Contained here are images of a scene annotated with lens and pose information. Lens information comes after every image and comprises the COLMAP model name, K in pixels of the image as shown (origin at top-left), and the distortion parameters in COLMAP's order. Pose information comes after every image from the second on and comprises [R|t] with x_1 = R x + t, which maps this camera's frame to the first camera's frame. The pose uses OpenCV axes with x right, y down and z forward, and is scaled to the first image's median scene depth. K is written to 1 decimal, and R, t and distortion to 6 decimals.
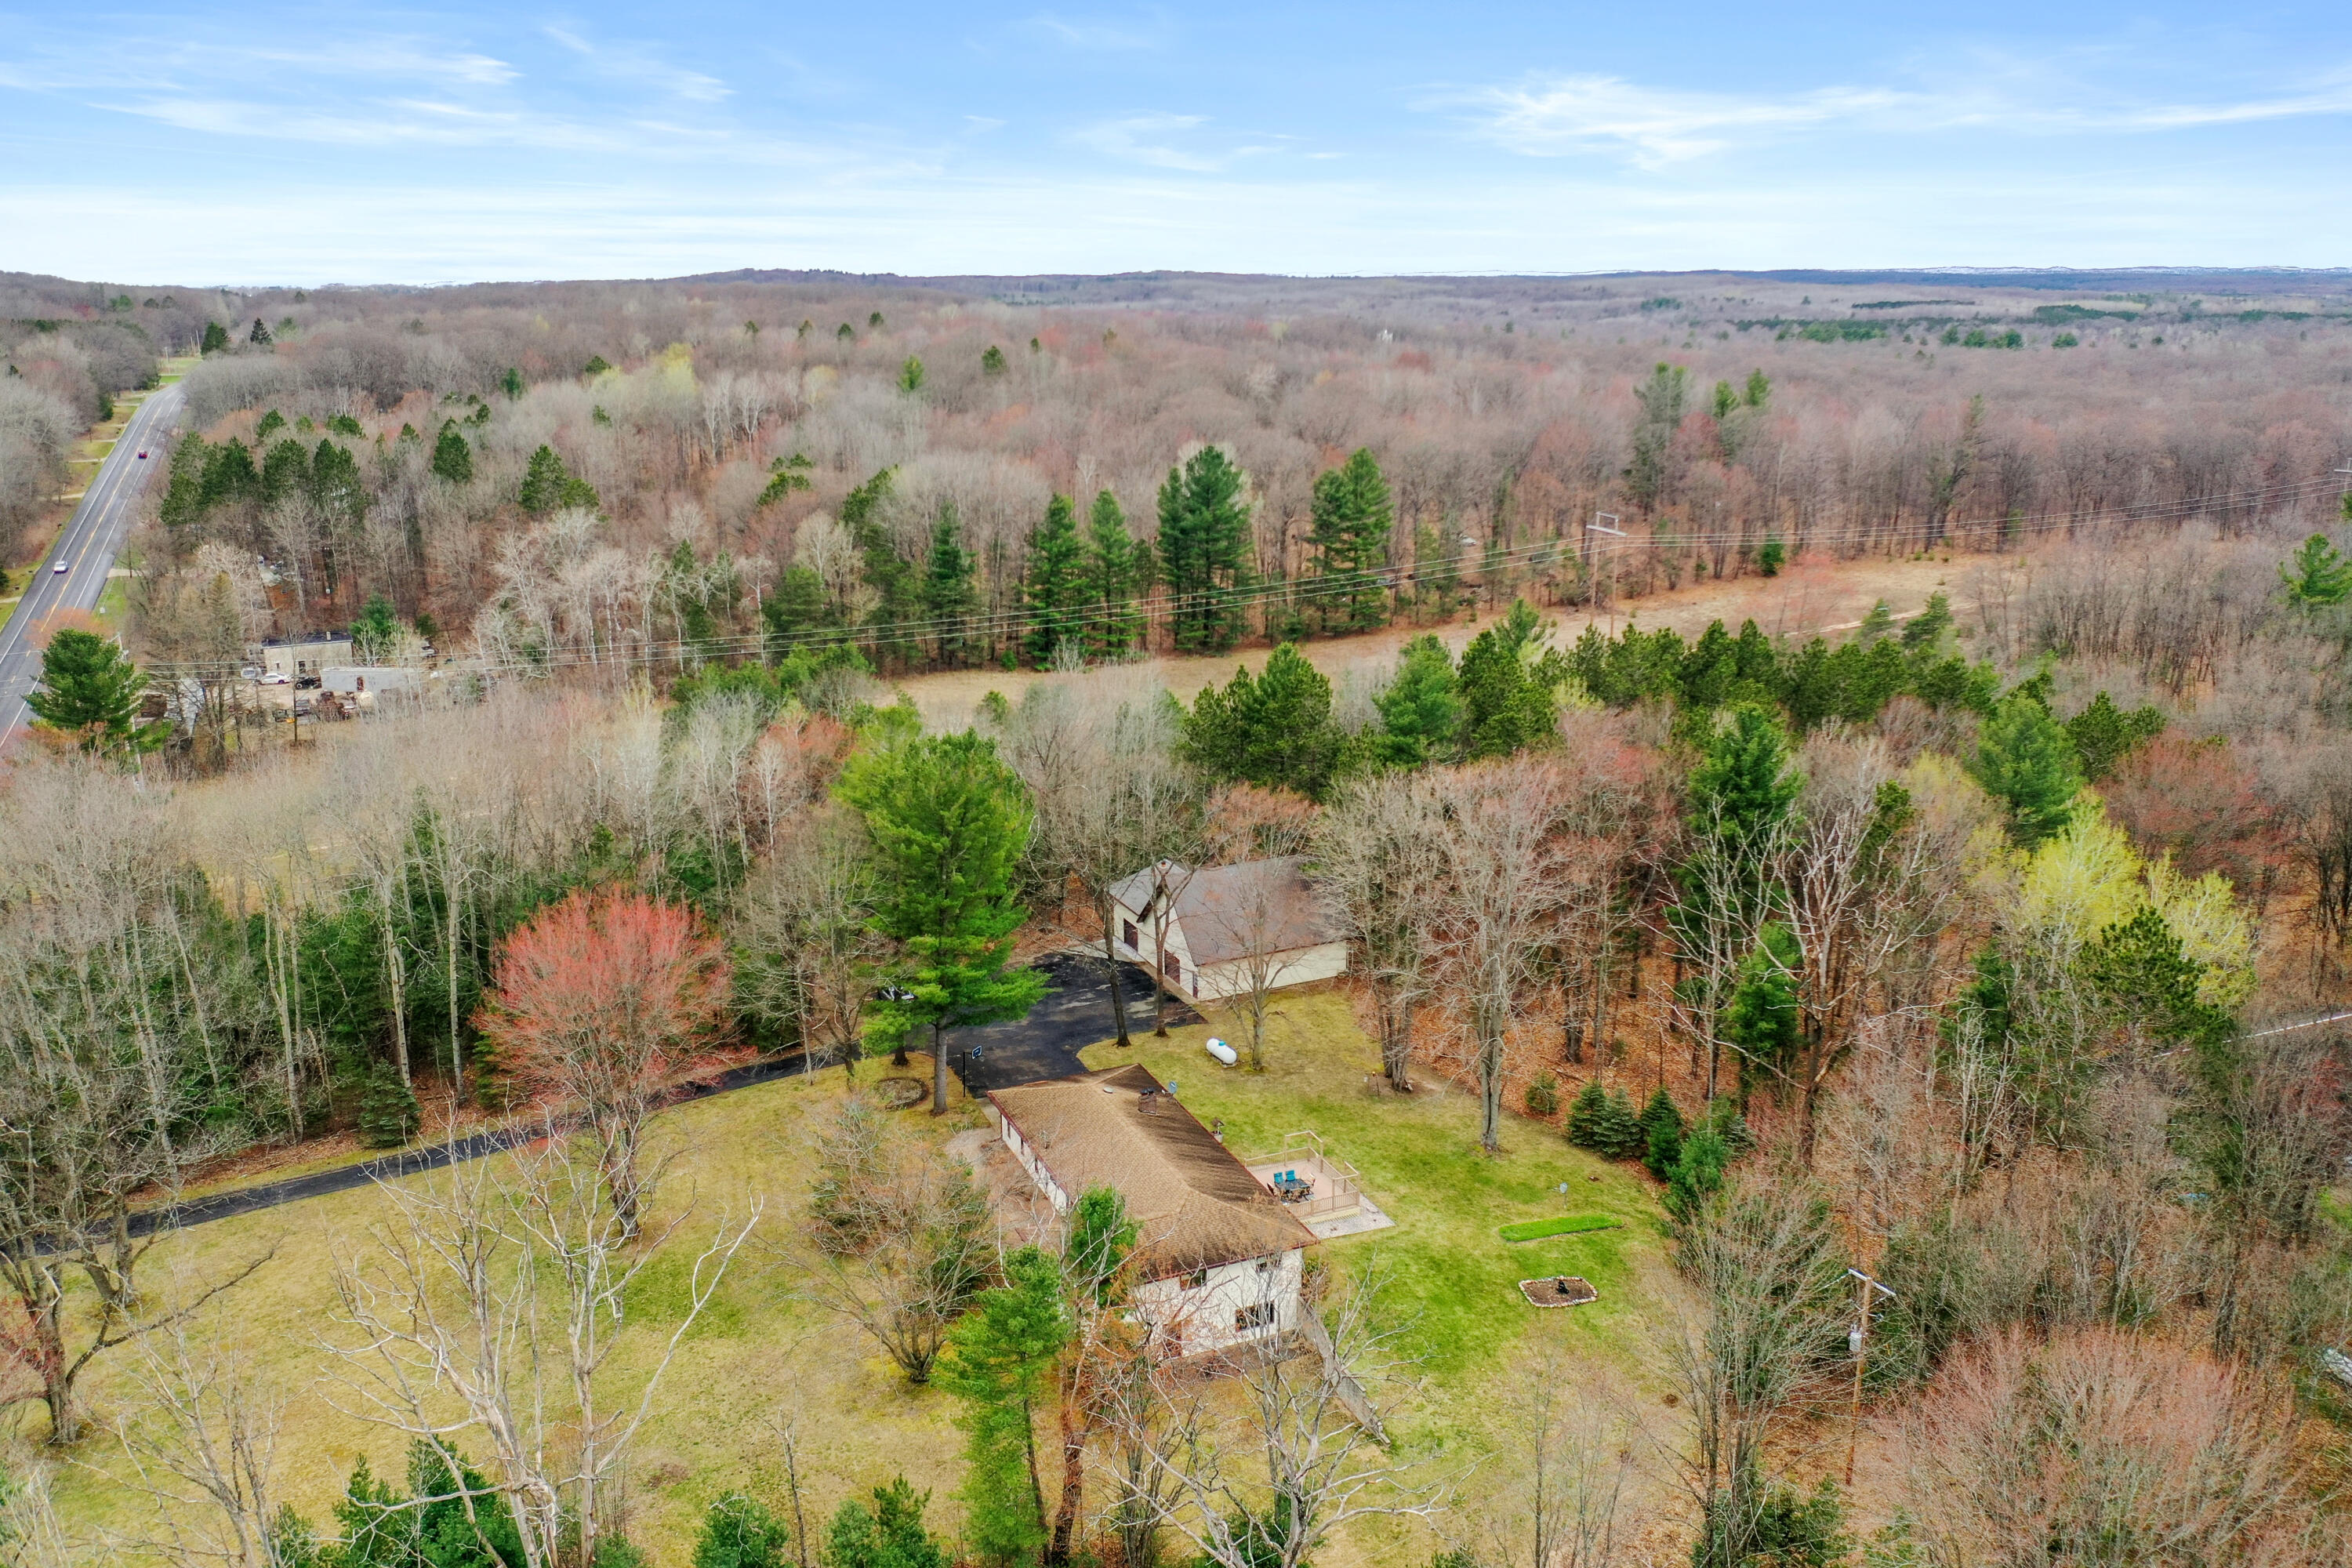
lens RADIAL K [[1863.3, 0, 1176.0], [0, 1863.3, 784.0], [0, 0, 1]] dist [-0.005838, -0.008136]
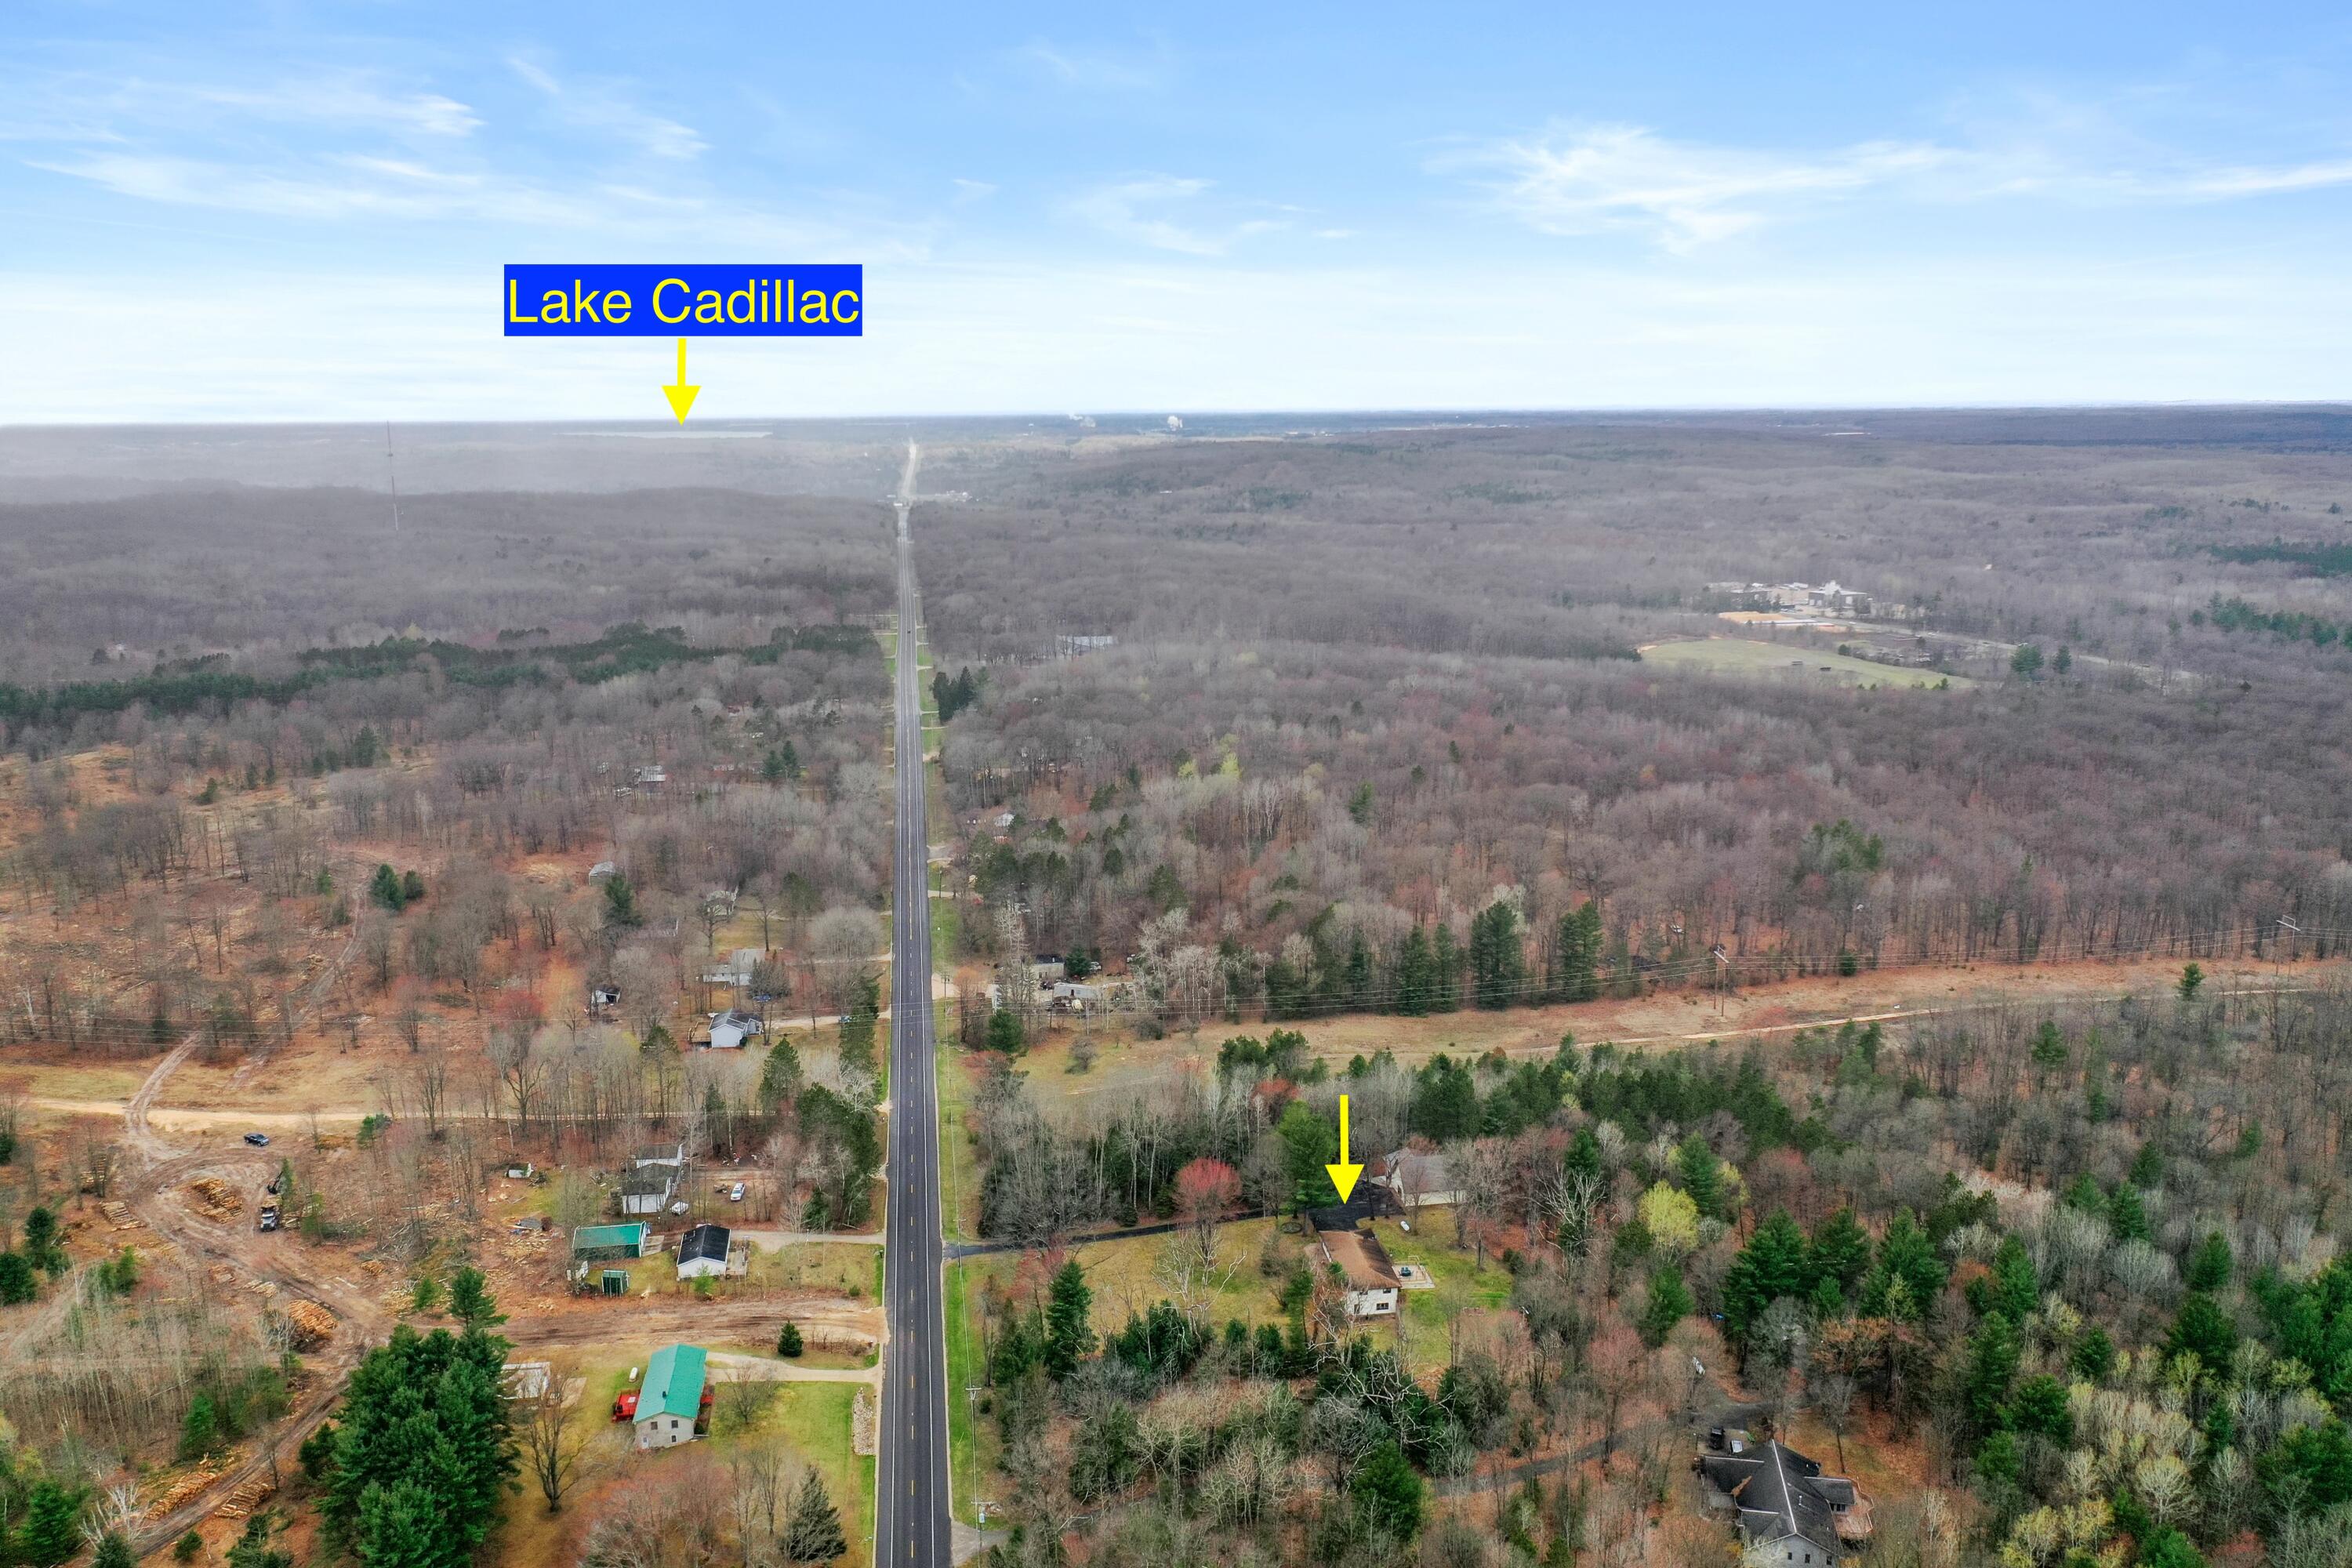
lens RADIAL K [[1863.3, 0, 1176.0], [0, 1863.3, 784.0], [0, 0, 1]] dist [-0.005838, -0.008136]
pose [[0.961379, 0.054811, -0.269716, 0.436169], [-0.071856, 0.995967, -0.053726, -0.367837], [0.265683, 0.071032, 0.961440, -1.966133]]
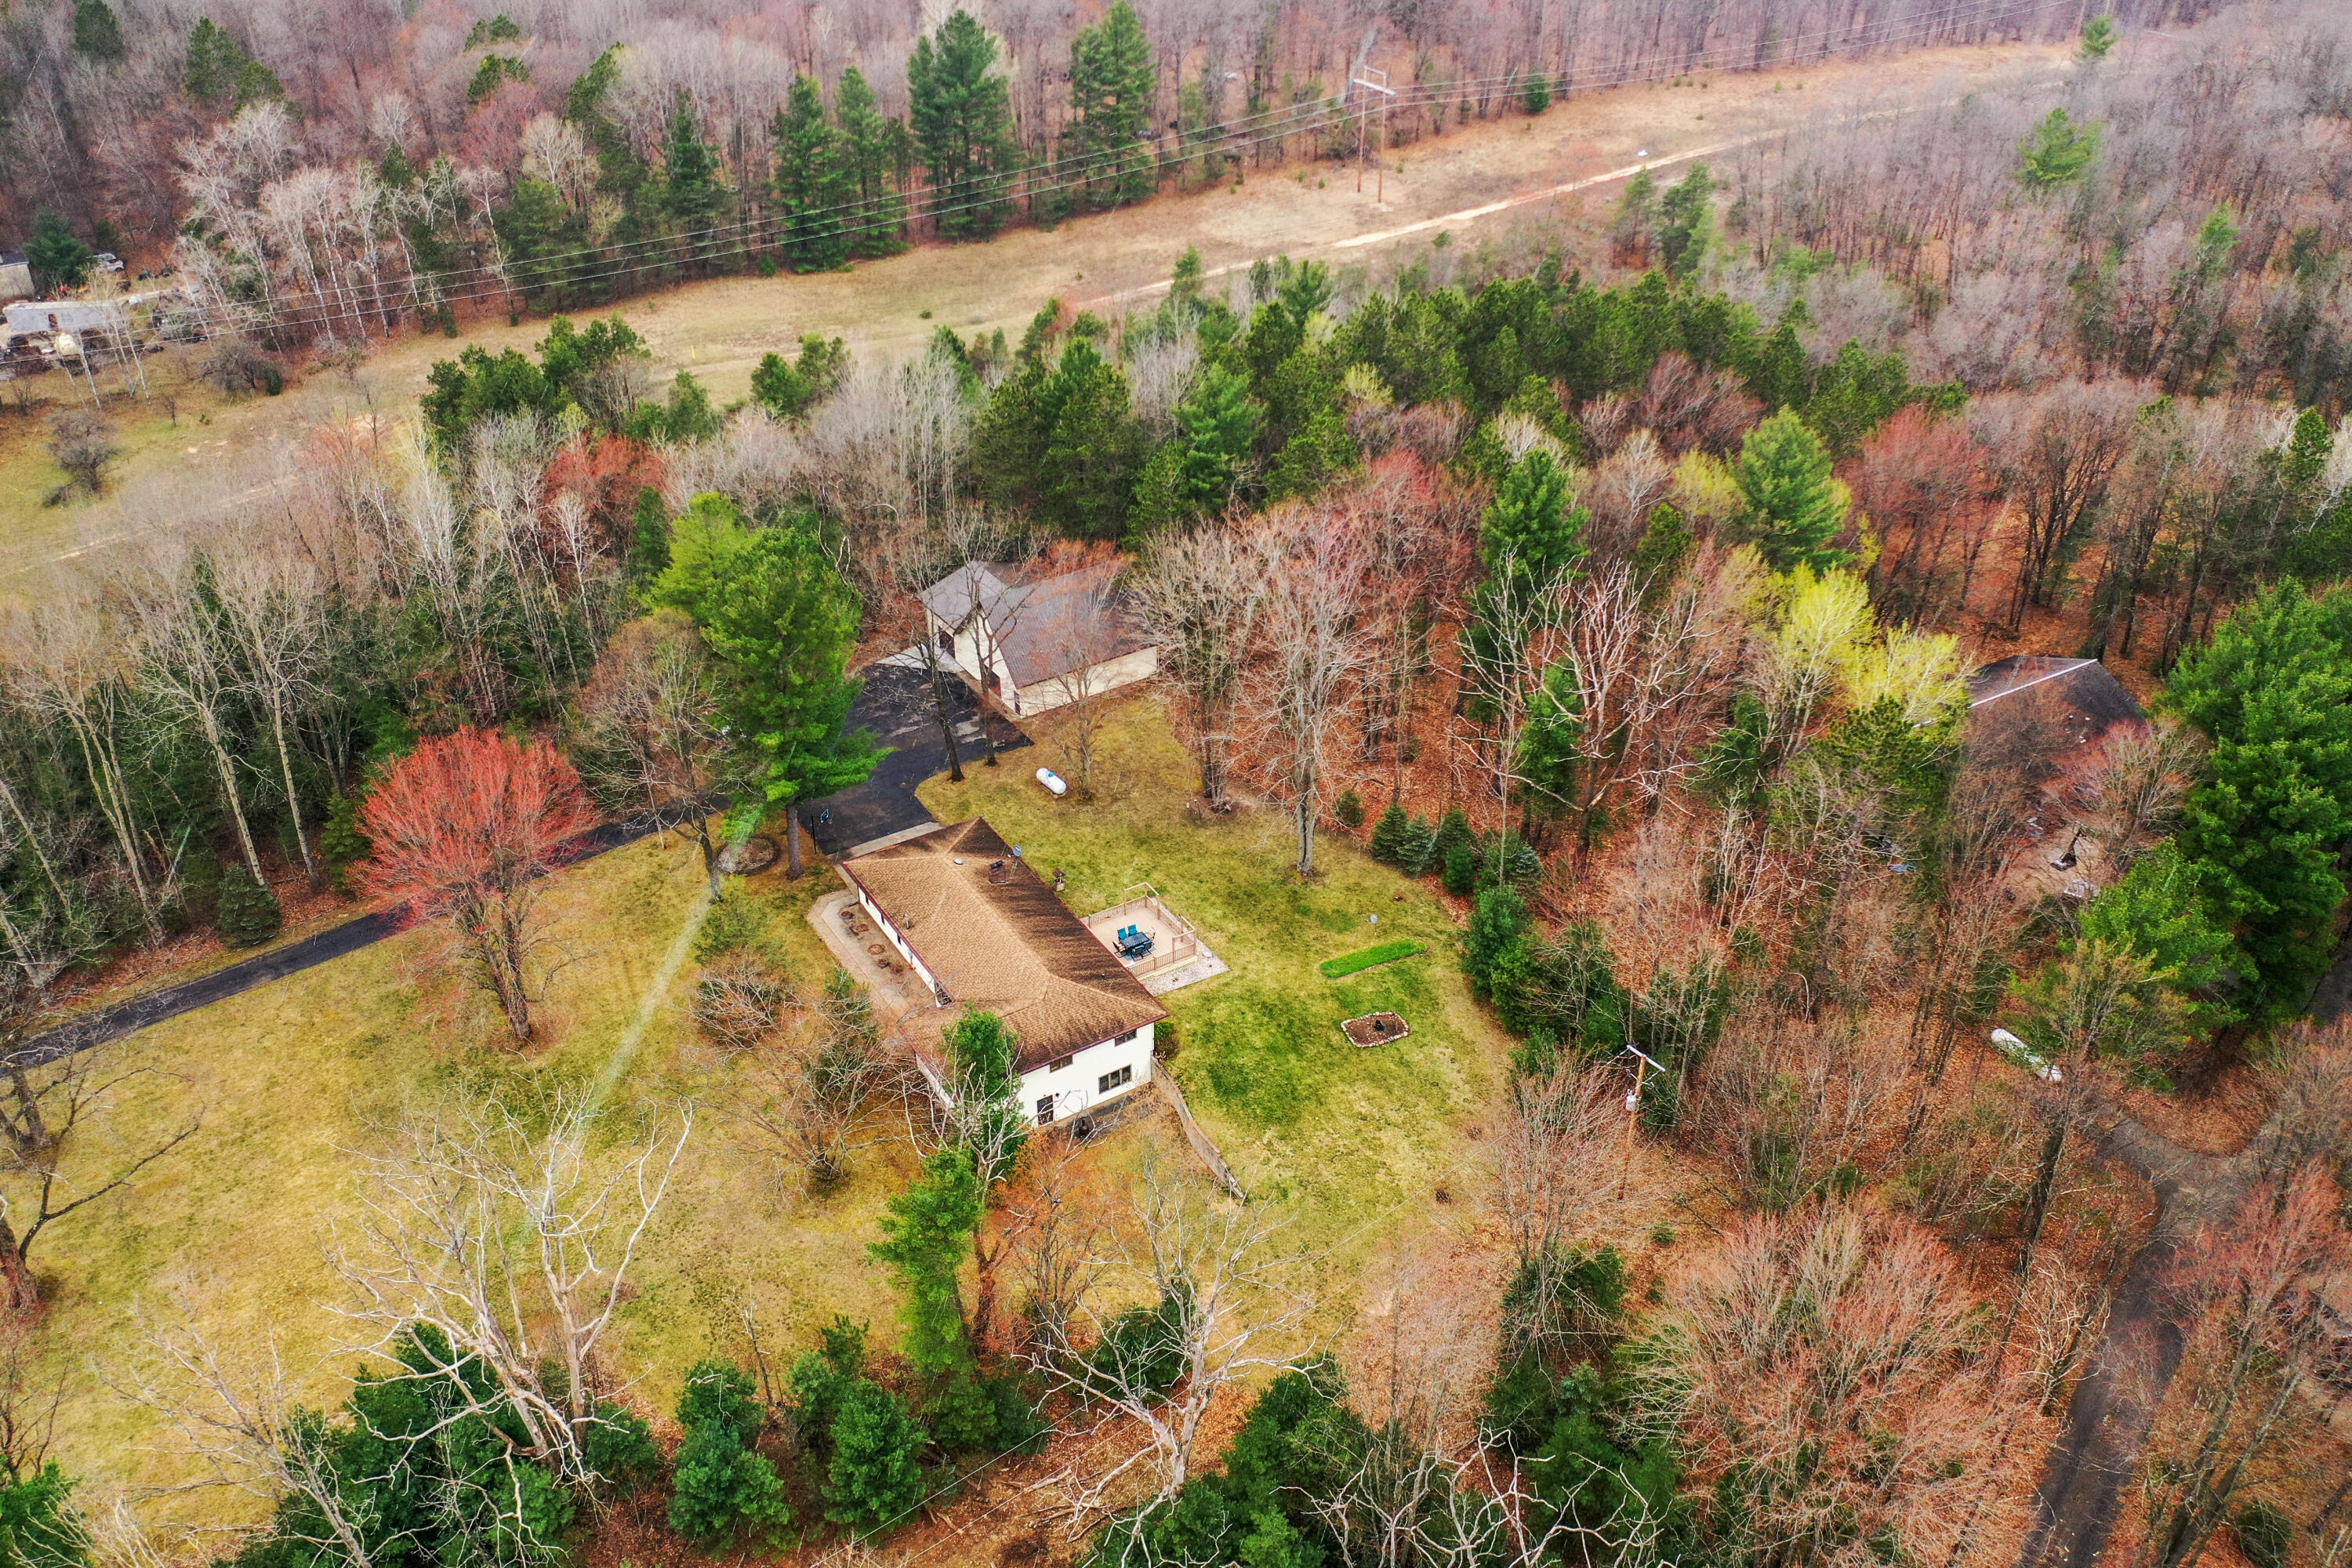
lens RADIAL K [[1863.3, 0, 1176.0], [0, 1863.3, 784.0], [0, 0, 1]] dist [-0.005838, -0.008136]
pose [[0.989775, -0.075812, 0.120823, -0.034964], [0.037150, 0.954837, 0.294797, -0.172470], [-0.137715, -0.287294, 0.947891, -0.022643]]
